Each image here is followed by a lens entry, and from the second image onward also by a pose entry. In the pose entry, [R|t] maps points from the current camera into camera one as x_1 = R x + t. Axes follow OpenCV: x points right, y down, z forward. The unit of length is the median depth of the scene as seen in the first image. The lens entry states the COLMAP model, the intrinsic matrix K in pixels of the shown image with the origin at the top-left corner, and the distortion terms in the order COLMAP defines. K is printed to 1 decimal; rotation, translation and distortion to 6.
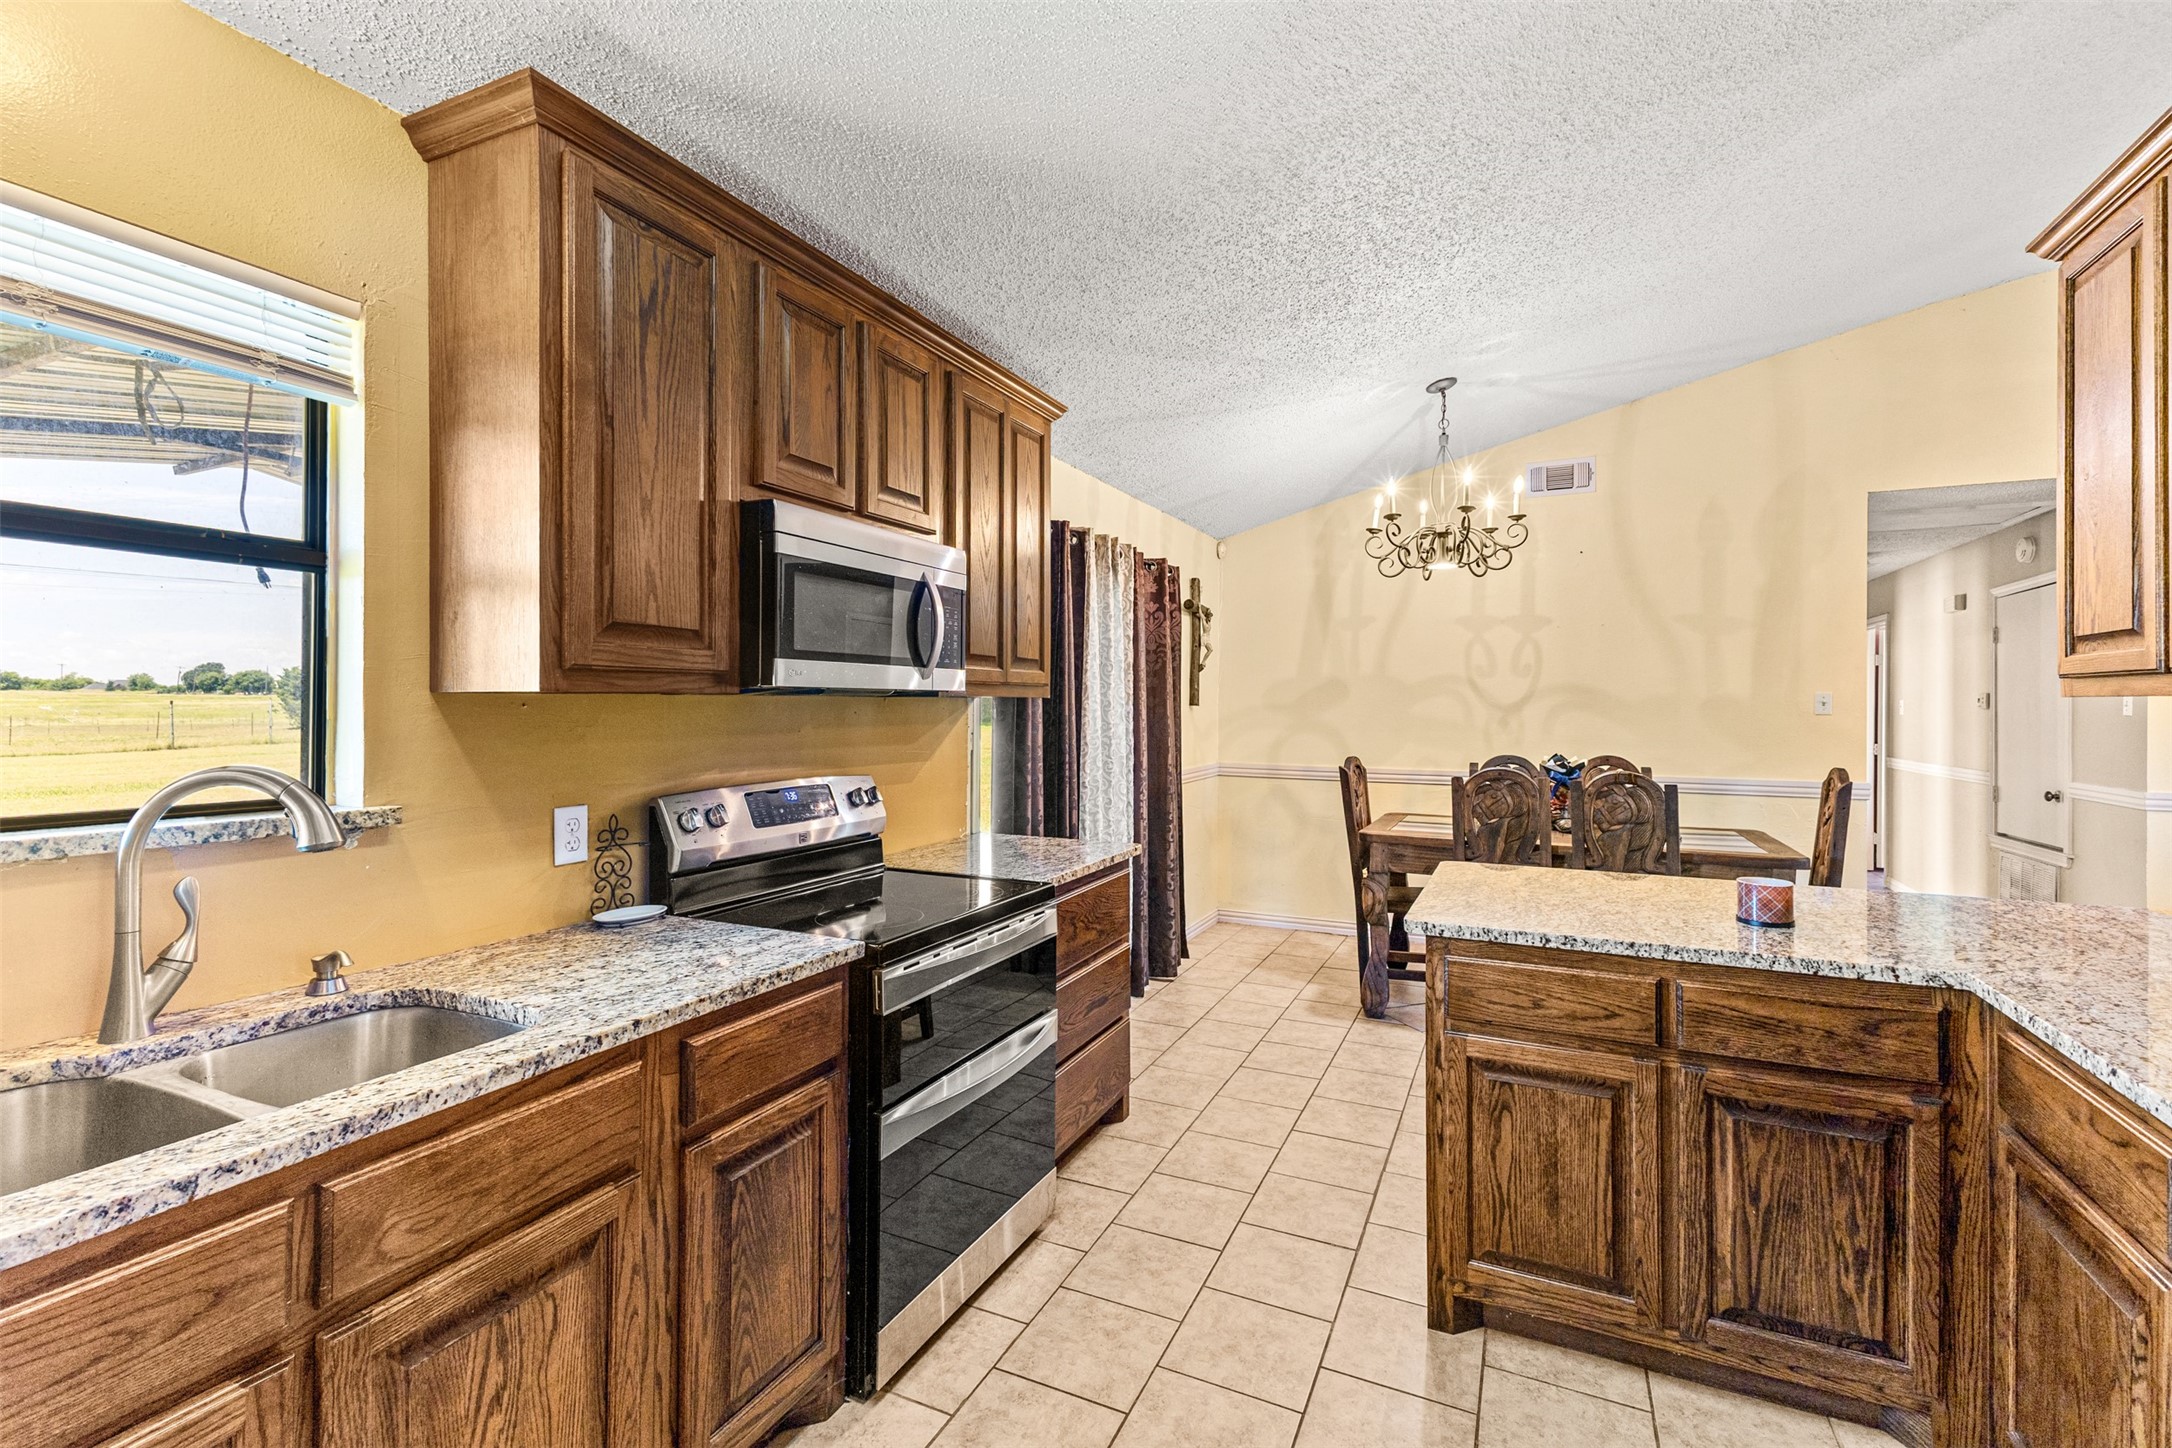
lens RADIAL K [[941.4, 0, 1099.2], [0, 941.4, 715.6], [0, 0, 1]] dist [0.001720, 0.000463]
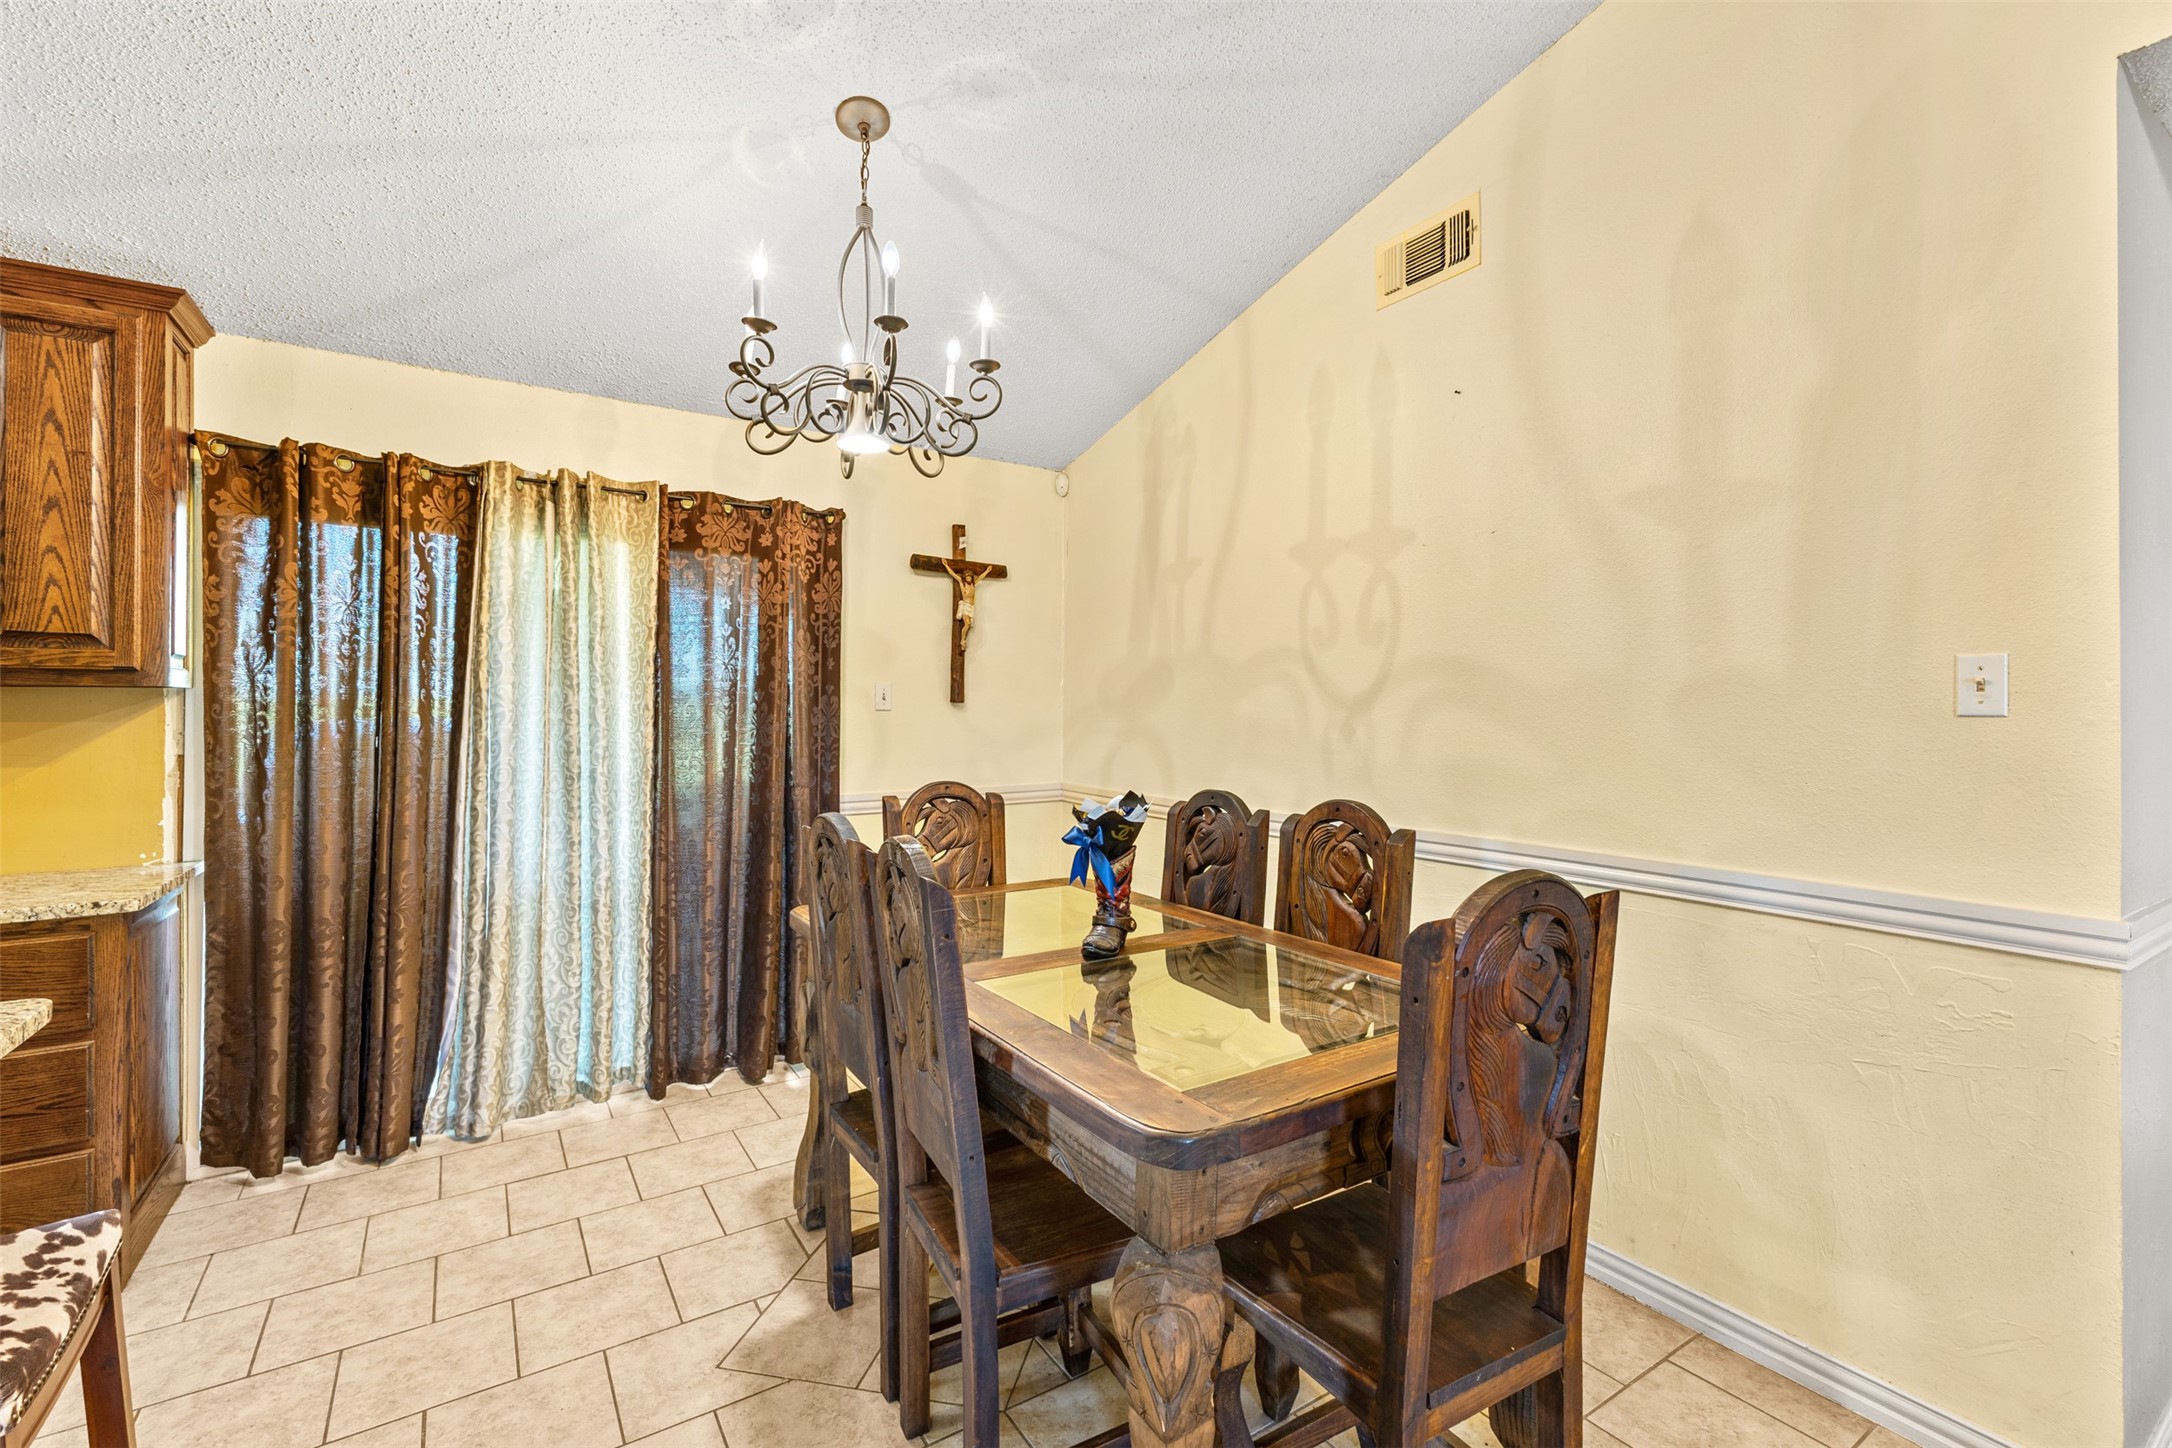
lens RADIAL K [[941.4, 0, 1099.2], [0, 941.4, 715.6], [0, 0, 1]] dist [0.001720, 0.000463]
pose [[0.851068, 0.001060, -0.525054, 0.583010], [-0.003230, 0.999990, -0.003217, 0.000908], [0.525045, 0.004433, 0.851063, 0.455175]]
